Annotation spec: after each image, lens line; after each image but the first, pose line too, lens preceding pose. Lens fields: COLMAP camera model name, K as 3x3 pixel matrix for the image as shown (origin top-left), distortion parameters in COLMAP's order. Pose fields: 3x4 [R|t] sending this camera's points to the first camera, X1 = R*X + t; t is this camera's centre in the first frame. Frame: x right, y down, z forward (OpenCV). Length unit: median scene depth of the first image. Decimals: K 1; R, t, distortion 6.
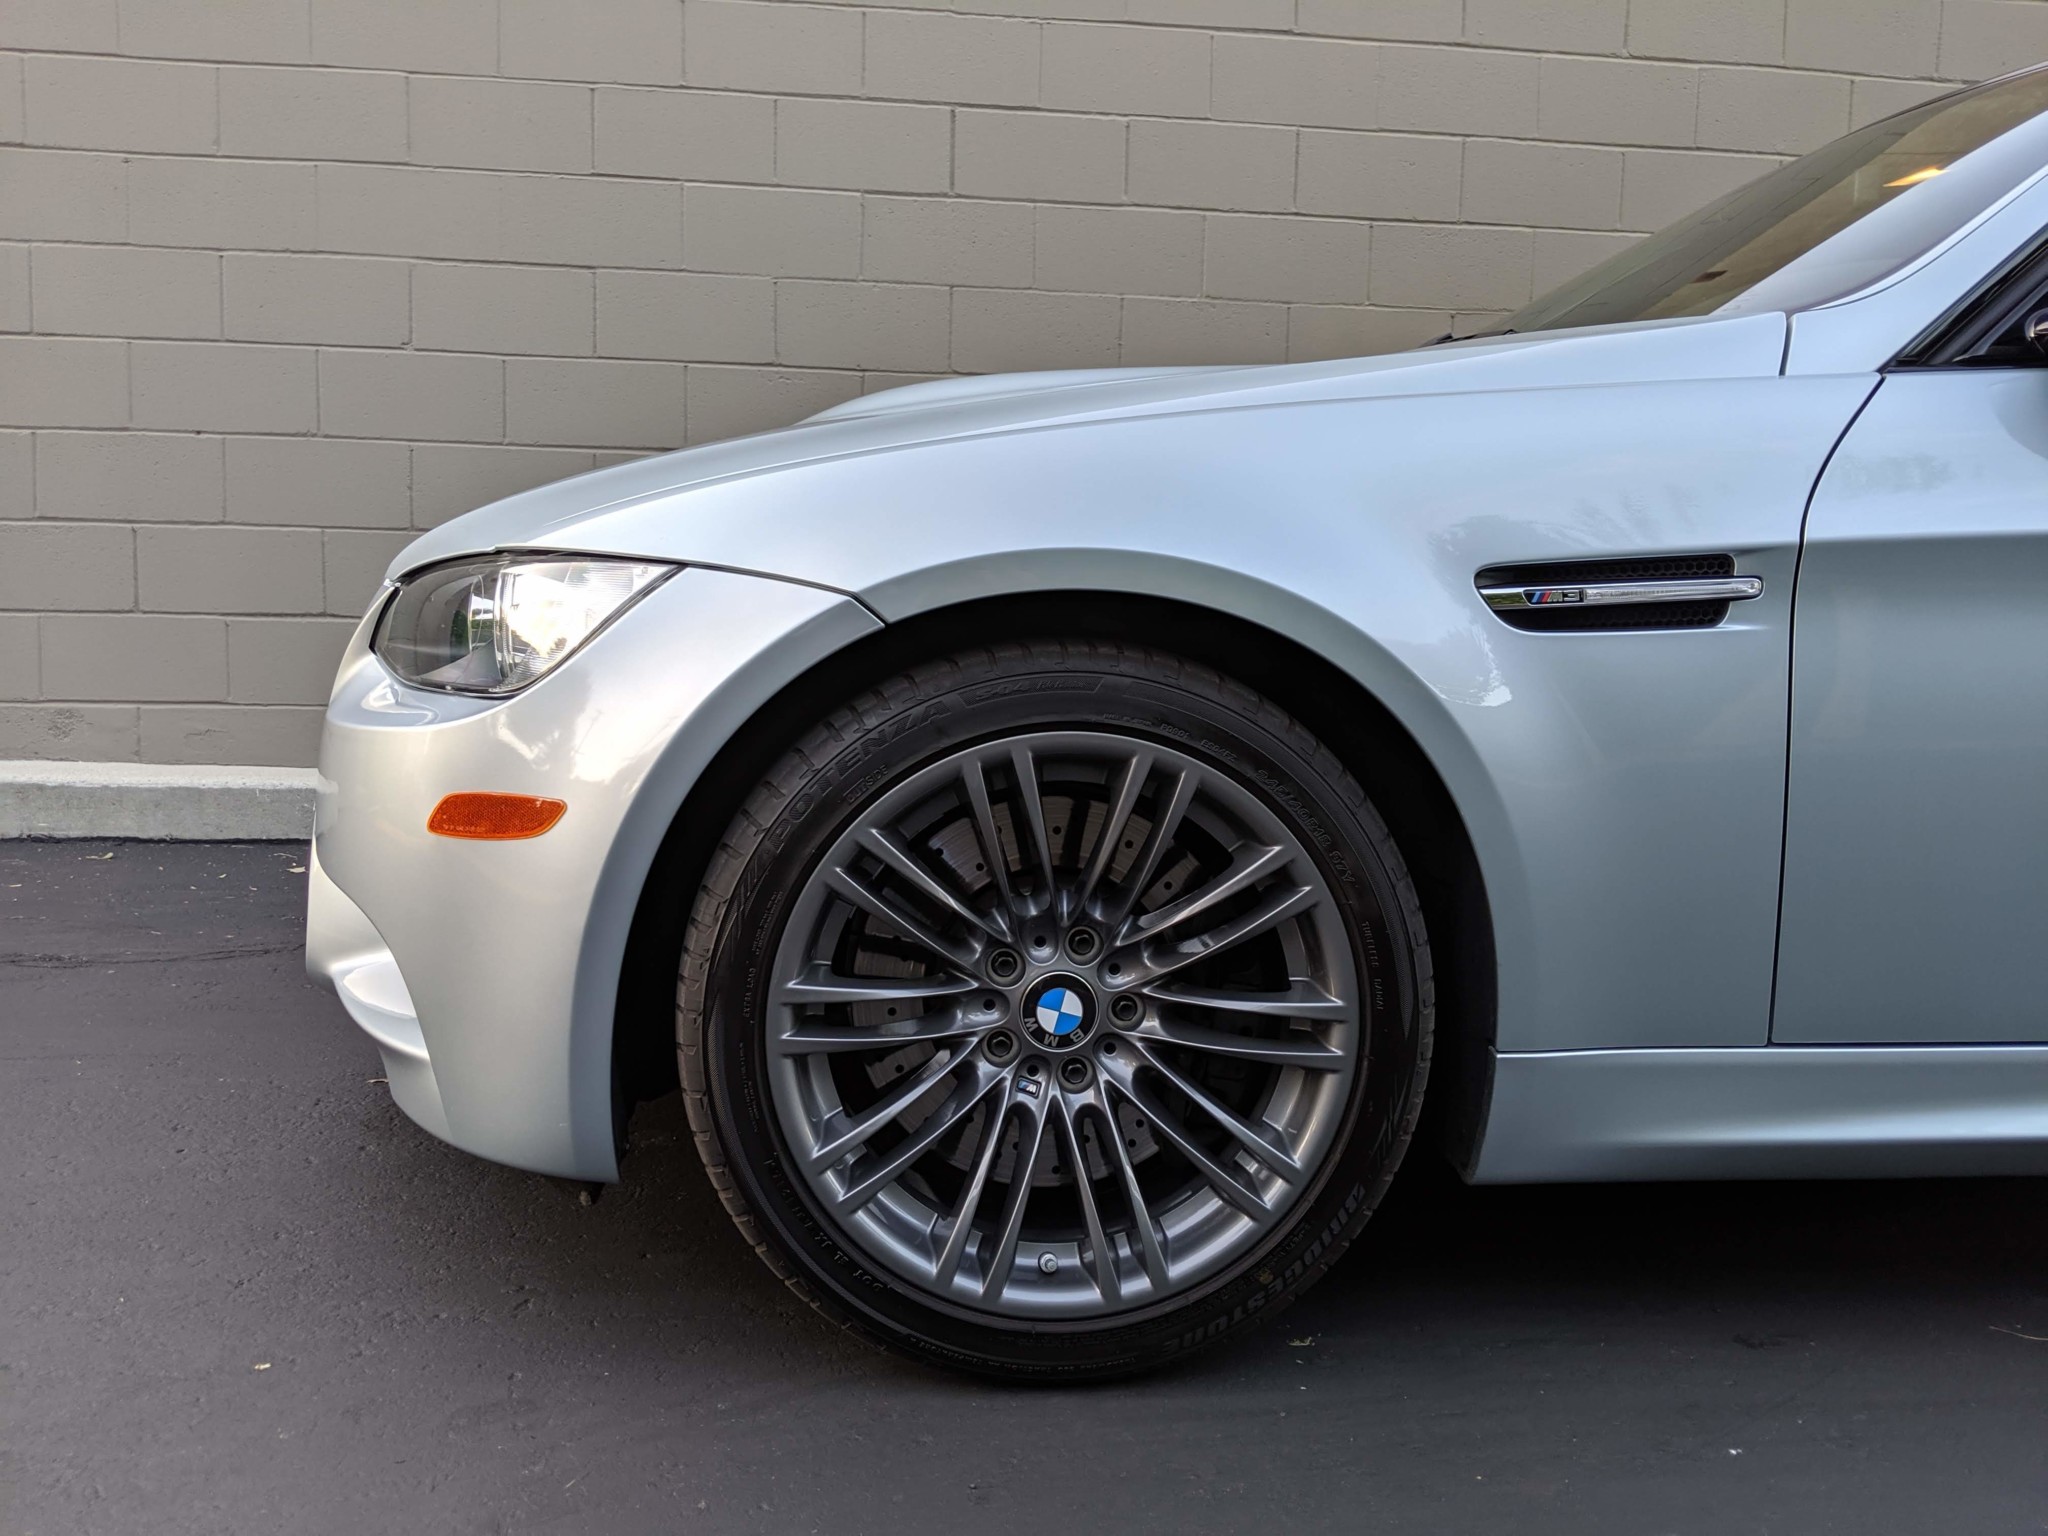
lens RADIAL K [[1698.1, 0, 1018.3], [0, 1698.1, 750.5], [0, 0, 1]] dist [0.074746, -0.200265]
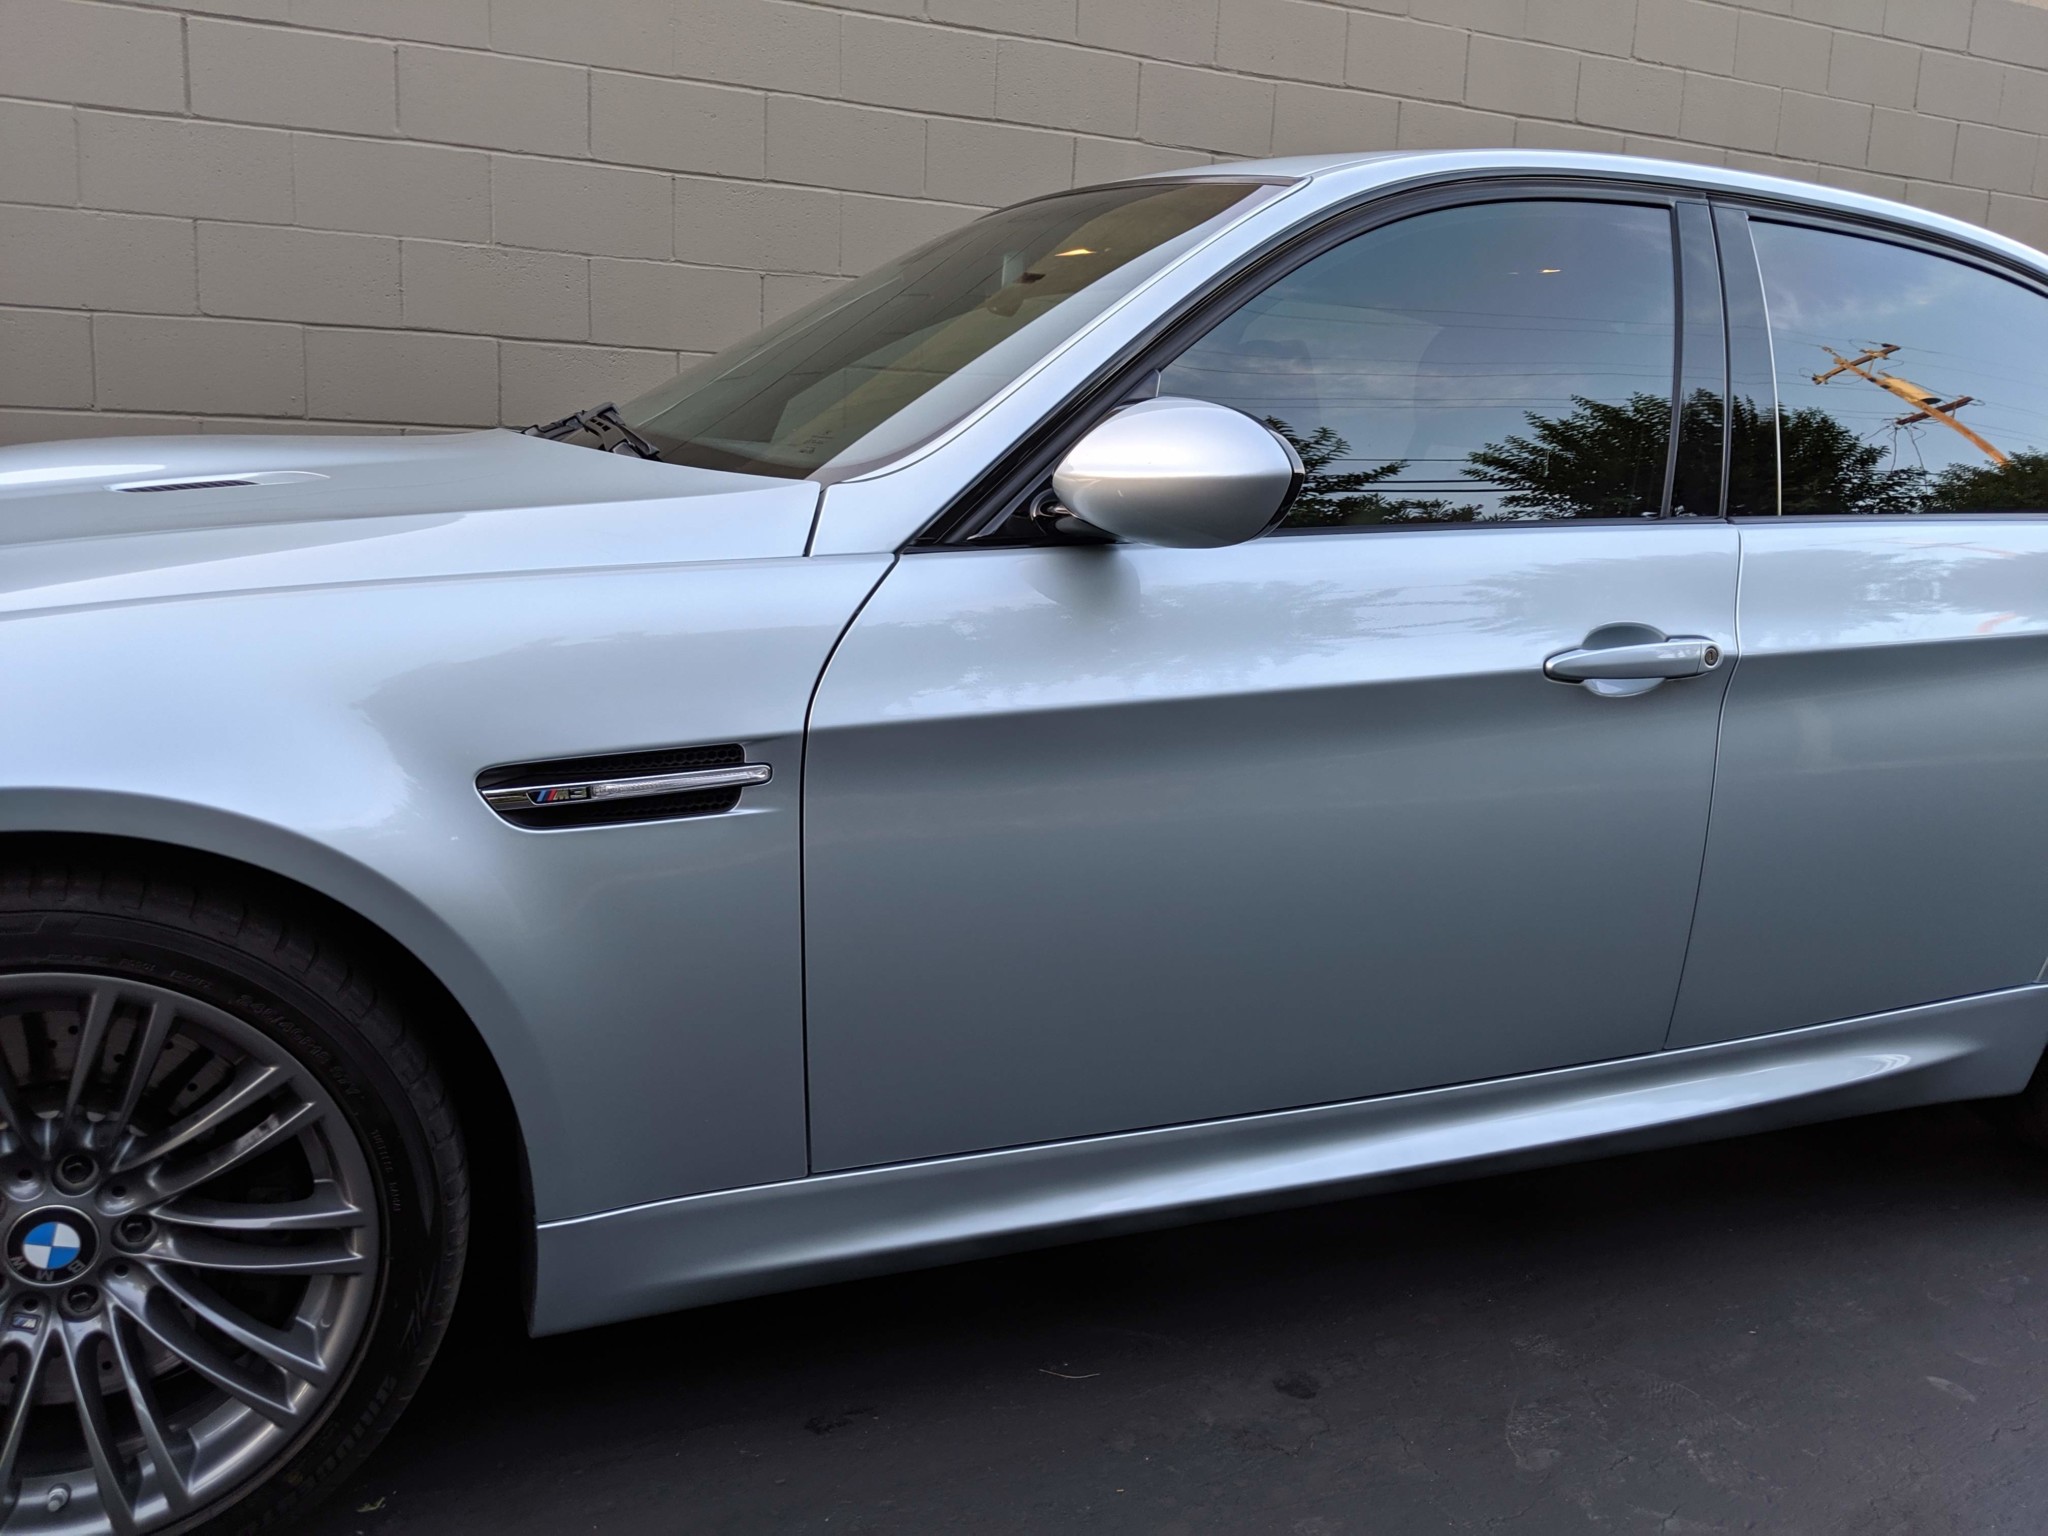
lens RADIAL K [[1689.0, 0, 1080.0], [0, 1689.0, 776.9], [0, 0, 1]] dist [0.019295, -0.050396]
pose [[0.945921, -0.045785, 0.321150, 0.276580], [0.009789, 0.993568, 0.112817, -0.206273], [-0.324250, -0.103573, 0.940284, -0.041870]]
